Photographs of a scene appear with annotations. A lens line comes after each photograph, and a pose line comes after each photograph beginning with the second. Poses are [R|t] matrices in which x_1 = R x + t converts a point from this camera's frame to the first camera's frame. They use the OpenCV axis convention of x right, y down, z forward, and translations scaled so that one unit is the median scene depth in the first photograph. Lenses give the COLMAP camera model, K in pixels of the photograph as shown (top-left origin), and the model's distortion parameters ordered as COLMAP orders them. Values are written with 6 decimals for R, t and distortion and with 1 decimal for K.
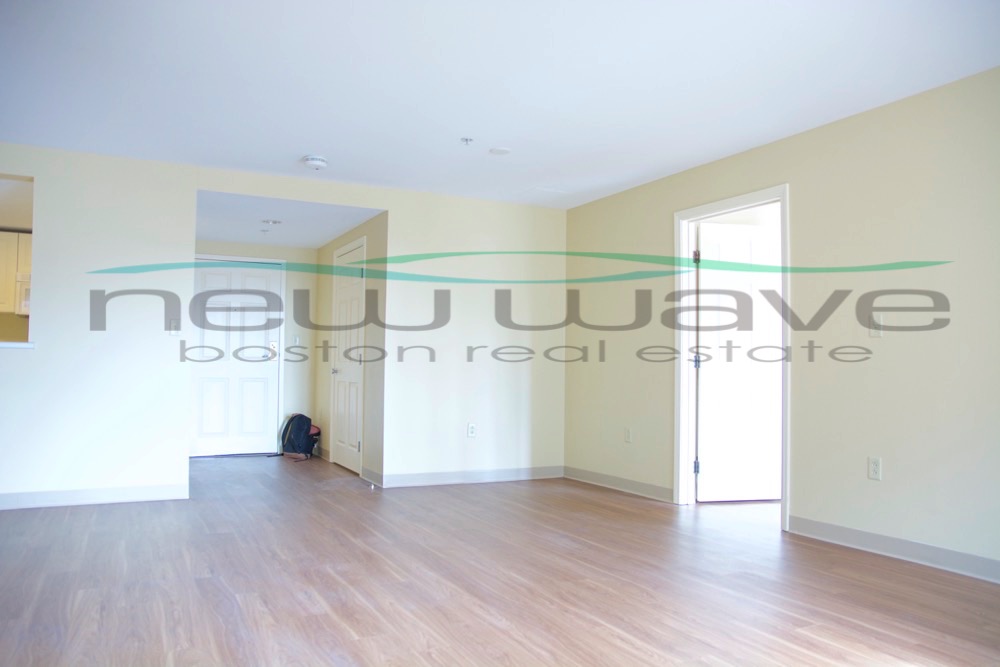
lens RADIAL K [[754.1, 0, 500.0], [0, 754.1, 333.5], [0, 0, 1]] dist [-0.044722, 0.009822]
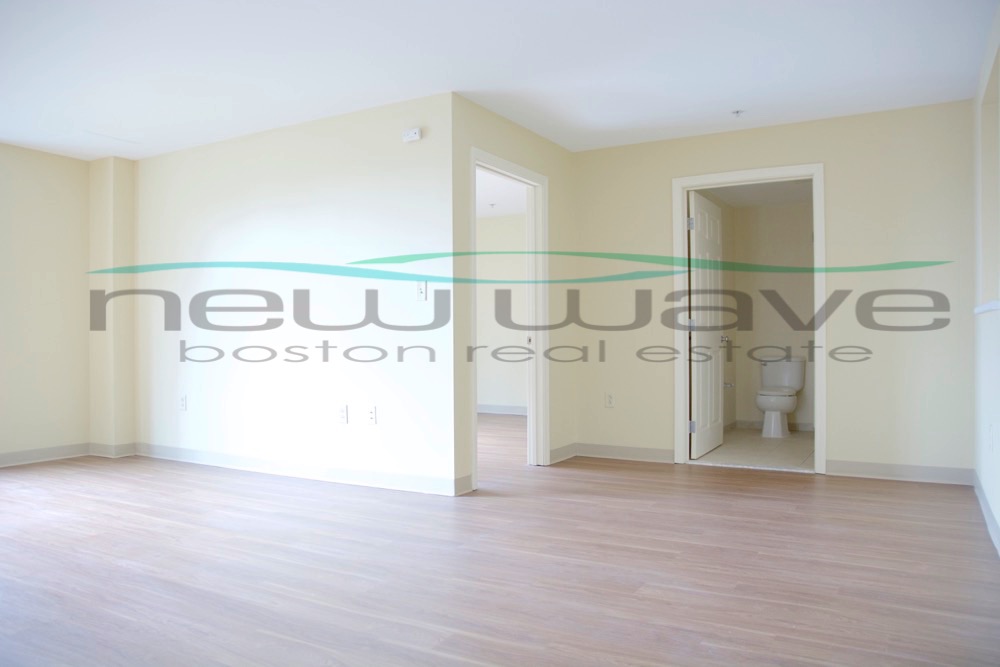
lens RADIAL K [[754.1, 0, 500.0], [0, 754.1, 333.5], [0, 0, 1]] dist [-0.044722, 0.009822]
pose [[-0.838925, -0.022949, -0.543762, 0.132791], [0.009061, 0.998383, -0.056116, 0.104184], [0.544171, -0.052004, -0.837361, 2.078575]]
